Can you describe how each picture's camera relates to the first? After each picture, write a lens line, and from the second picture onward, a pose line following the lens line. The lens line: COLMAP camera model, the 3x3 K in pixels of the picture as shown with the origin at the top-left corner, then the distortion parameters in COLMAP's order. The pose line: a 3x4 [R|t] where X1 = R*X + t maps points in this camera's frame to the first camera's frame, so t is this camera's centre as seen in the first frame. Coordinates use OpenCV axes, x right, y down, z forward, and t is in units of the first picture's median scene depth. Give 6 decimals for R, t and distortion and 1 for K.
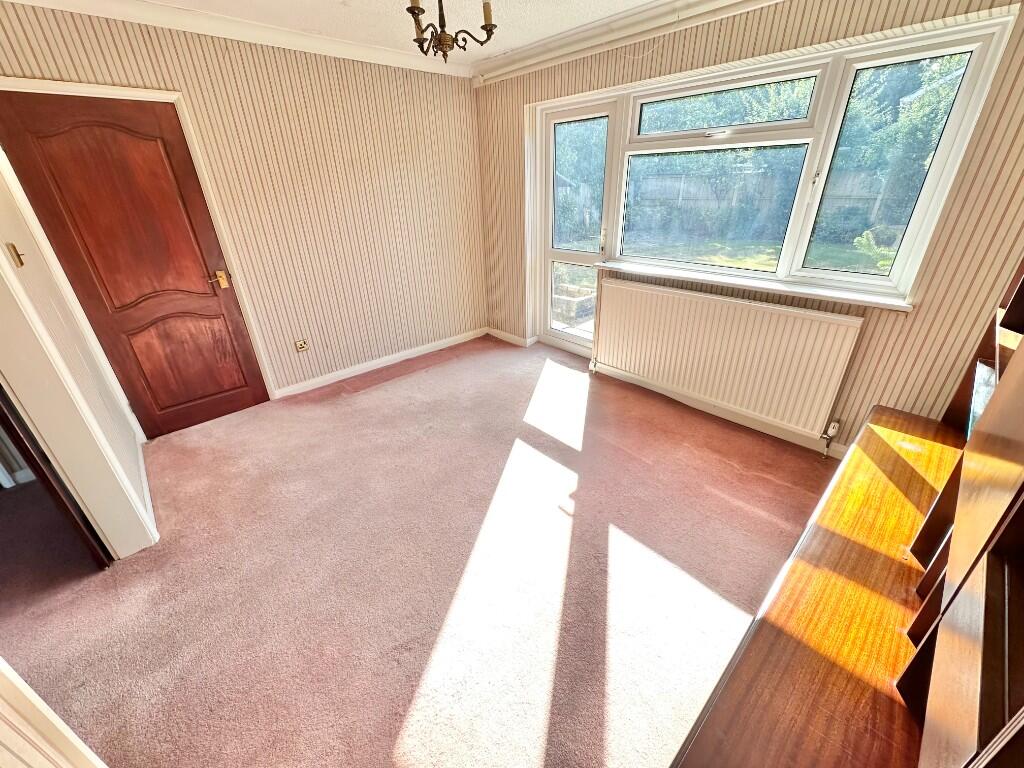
lens RADIAL K [[407.7, 0, 510.3], [0, 407.7, 382.7], [0, 0, 1]] dist [-0.008137, 0.000173]
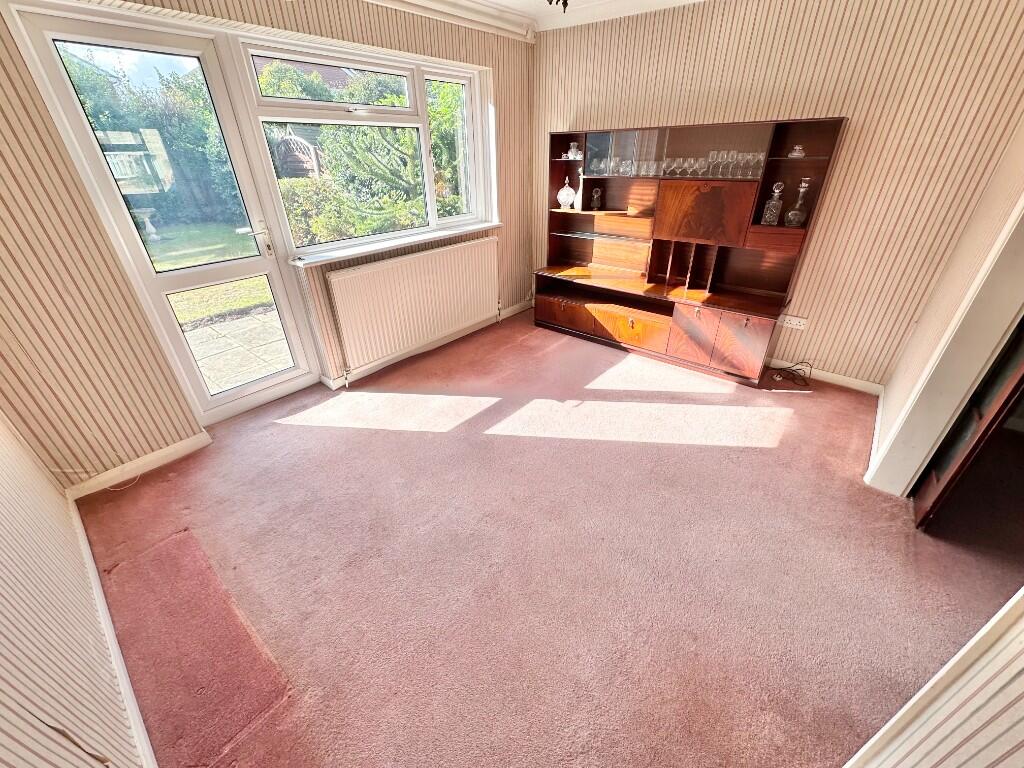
lens RADIAL K [[407.7, 0, 510.4], [0, 407.7, 384.7], [0, 0, 1]] dist [-0.008137, 0.000173]
pose [[-0.125022, -0.465740, 0.876046, -0.727018], [0.453410, 0.758557, 0.467985, -0.341220], [-0.882490, 0.455716, 0.116335, 0.757633]]
